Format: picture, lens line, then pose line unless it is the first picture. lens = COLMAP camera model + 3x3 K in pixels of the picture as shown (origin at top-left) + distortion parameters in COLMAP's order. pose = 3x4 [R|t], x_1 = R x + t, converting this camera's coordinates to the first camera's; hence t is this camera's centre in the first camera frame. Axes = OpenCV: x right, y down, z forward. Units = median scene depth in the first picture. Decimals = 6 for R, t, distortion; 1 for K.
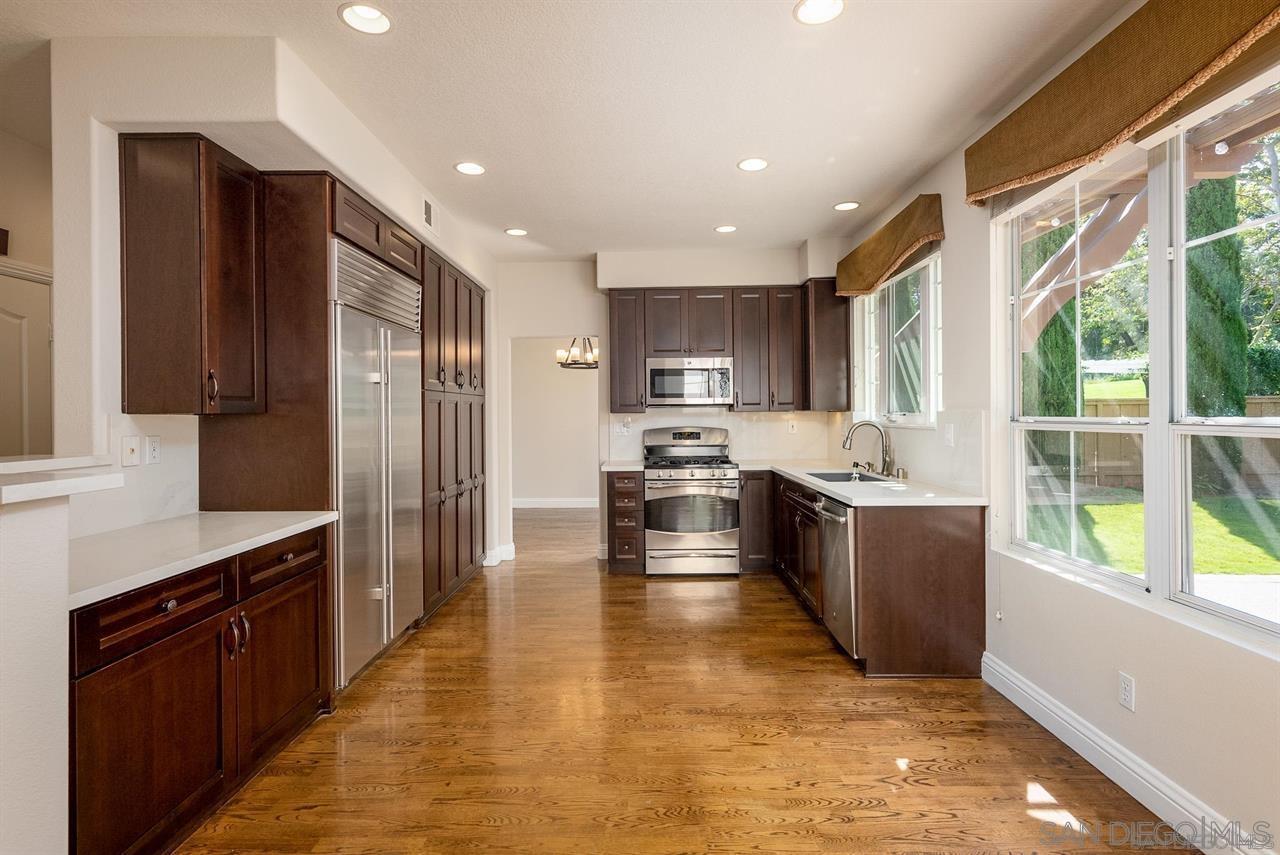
lens RADIAL K [[643.5, 0, 630.5], [0, 643.5, 416.7], [0, 0, 1]] dist [0.000362, 0.000001]
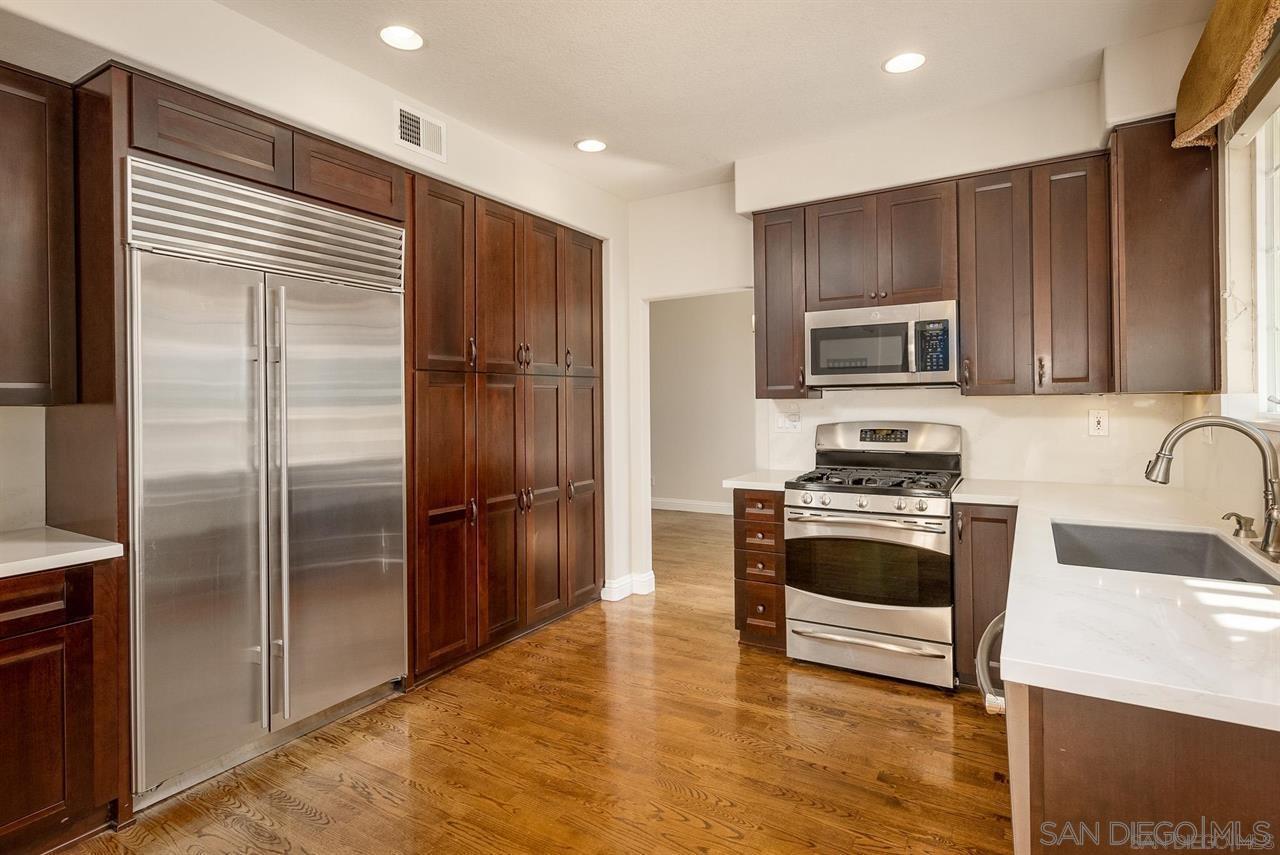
lens RADIAL K [[643.5, 0, 640.3], [0, 643.5, 398.9], [0, 0, 1]] dist [0.000362, 0.000001]
pose [[0.861736, -0.003092, -0.507348, 0.216355], [0.001875, 0.999994, -0.002910, -0.004018], [0.507354, 0.001556, 0.861737, 0.386180]]
